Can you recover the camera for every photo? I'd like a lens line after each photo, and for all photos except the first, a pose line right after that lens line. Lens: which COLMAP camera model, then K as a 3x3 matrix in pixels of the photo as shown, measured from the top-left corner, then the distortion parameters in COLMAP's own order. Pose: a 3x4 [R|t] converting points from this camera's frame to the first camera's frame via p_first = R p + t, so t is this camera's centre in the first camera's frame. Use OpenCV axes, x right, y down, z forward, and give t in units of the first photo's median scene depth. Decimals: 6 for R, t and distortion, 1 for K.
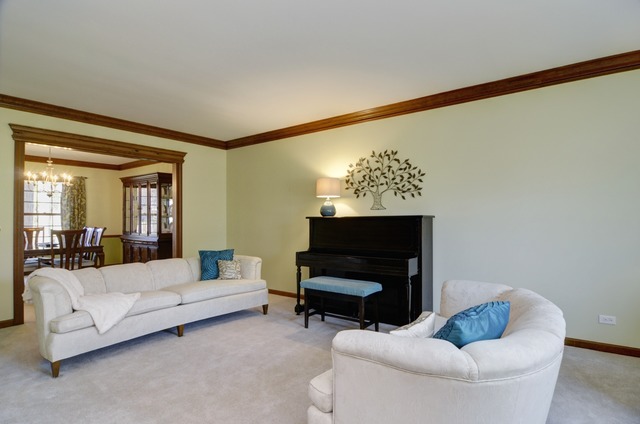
lens RADIAL K [[345.8, 0, 317.7], [0, 345.8, 213.9], [0, 0, 1]] dist [-0.005801, -0.008587]
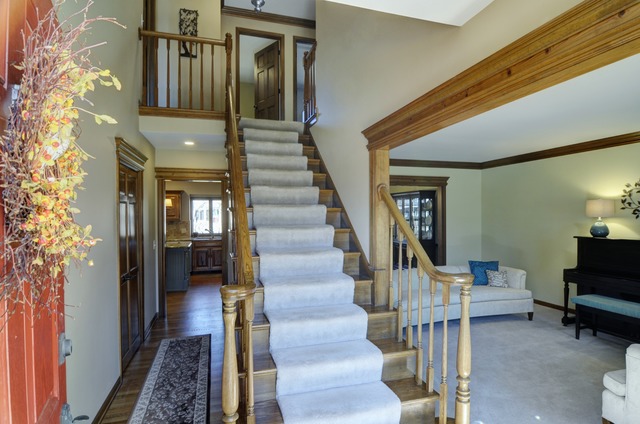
lens RADIAL K [[345.8, 0, 318.9], [0, 345.8, 216.6], [0, 0, 1]] dist [-0.005801, -0.008587]
pose [[0.820384, 0.006585, -0.571775, -0.076680], [0.007090, 0.999740, 0.021687, -0.086580], [0.571769, -0.021846, 0.820124, -0.339558]]
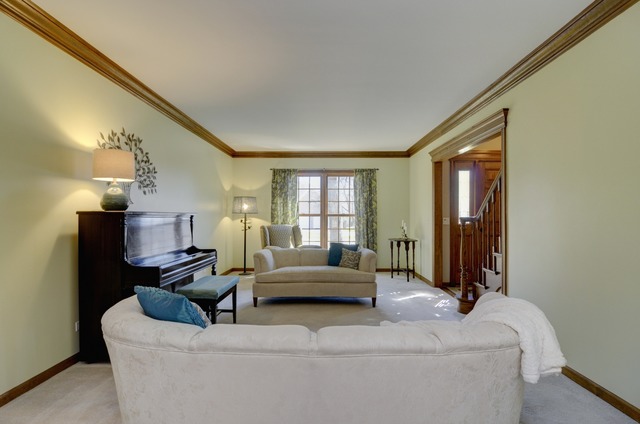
lens RADIAL K [[345.8, 0, 320.3], [0, 345.8, 213.3], [0, 0, 1]] dist [-0.005801, -0.008587]
pose [[-0.622484, 0.009531, 0.782574, -0.763862], [-0.009431, 0.999762, -0.019677, 0.022179], [-0.782576, -0.019629, -0.622246, 1.196080]]
